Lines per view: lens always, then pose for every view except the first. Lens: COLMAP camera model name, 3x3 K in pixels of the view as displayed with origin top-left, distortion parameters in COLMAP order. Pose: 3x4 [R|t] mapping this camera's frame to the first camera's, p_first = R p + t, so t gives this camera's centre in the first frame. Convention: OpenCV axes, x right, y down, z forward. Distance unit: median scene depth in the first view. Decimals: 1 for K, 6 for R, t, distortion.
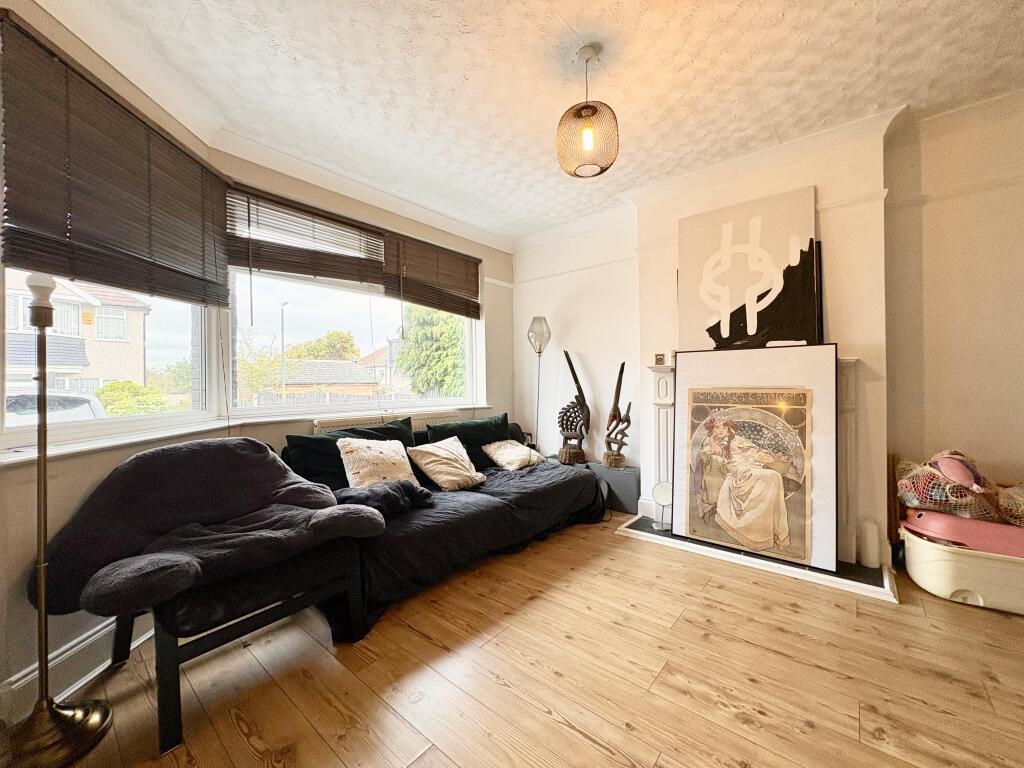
lens RADIAL K [[407.1, 0, 512.0], [0, 407.1, 384.0], [0, 0, 1]] dist [-0.000694, 0.000054]
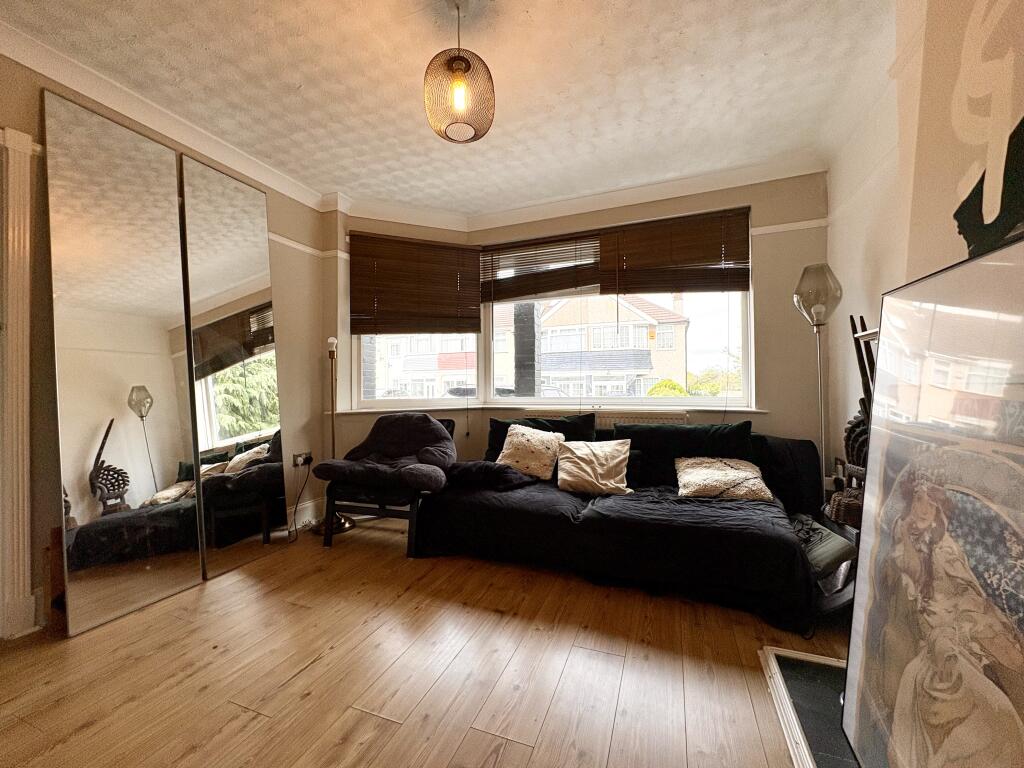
lens RADIAL K [[407.1, 0, 512.0], [0, 407.1, 384.0], [0, 0, 1]] dist [-0.000694, 0.000054]
pose [[0.327240, 0.000890, -0.944941, 0.707632], [0.003859, 0.999990, 0.002278, 0.007750], [0.944933, -0.004392, 0.327233, 0.556488]]
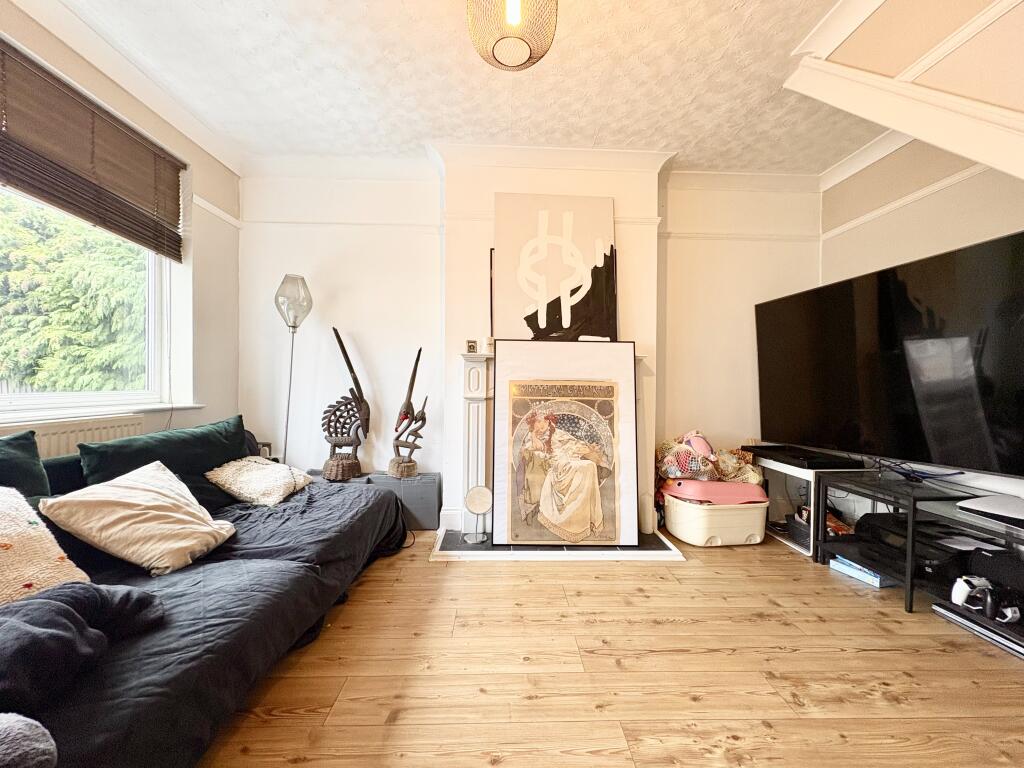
lens RADIAL K [[407.1, 0, 512.0], [0, 407.1, 384.0], [0, 0, 1]] dist [-0.000694, 0.000054]
pose [[0.741809, 0.014141, 0.670462, -0.178292], [-0.019178, 0.999816, 0.000131, 0.019949], [-0.670337, -0.012955, 0.741944, 0.333598]]
